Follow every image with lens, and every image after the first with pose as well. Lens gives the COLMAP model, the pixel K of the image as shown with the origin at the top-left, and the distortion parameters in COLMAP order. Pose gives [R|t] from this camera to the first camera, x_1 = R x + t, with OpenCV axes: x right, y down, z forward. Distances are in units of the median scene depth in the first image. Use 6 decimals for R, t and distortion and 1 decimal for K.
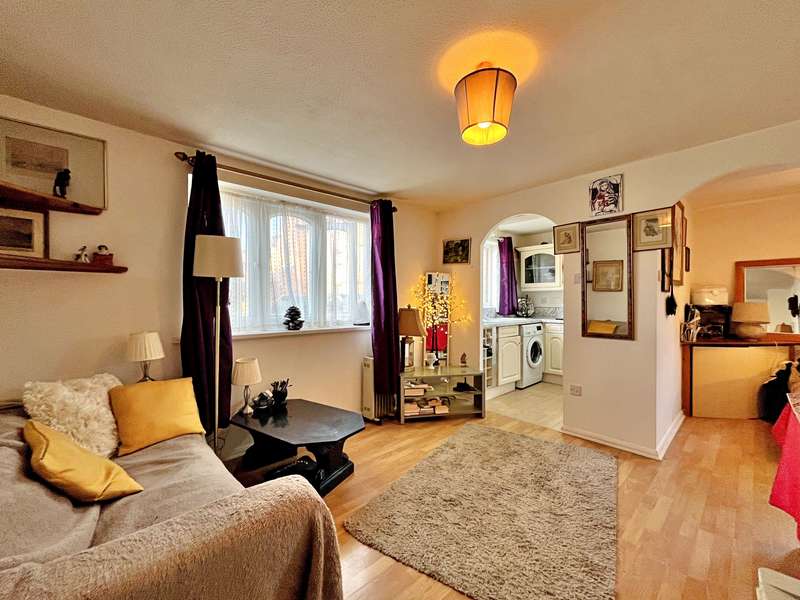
lens RADIAL K [[330.2, 0, 402.5], [0, 330.2, 299.9], [0, 0, 1]] dist [0.000826, -0.000168]
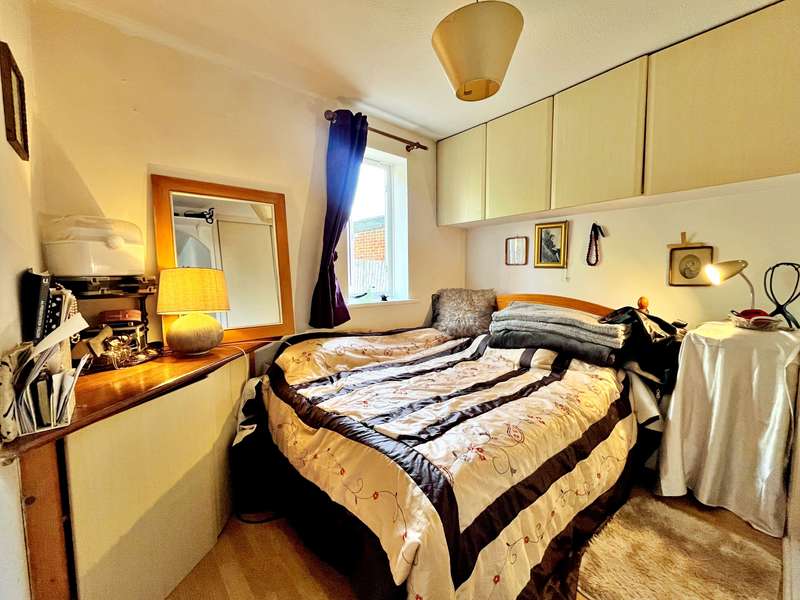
lens RADIAL K [[330.2, 0, 402.6], [0, 330.2, 300.4], [0, 0, 1]] dist [0.000826, -0.000168]
pose [[0.035348, -0.083415, 0.995888, 0.596083], [0.002026, 0.996514, 0.083395, 0.013722], [-0.999373, -0.000930, 0.035394, 0.678290]]
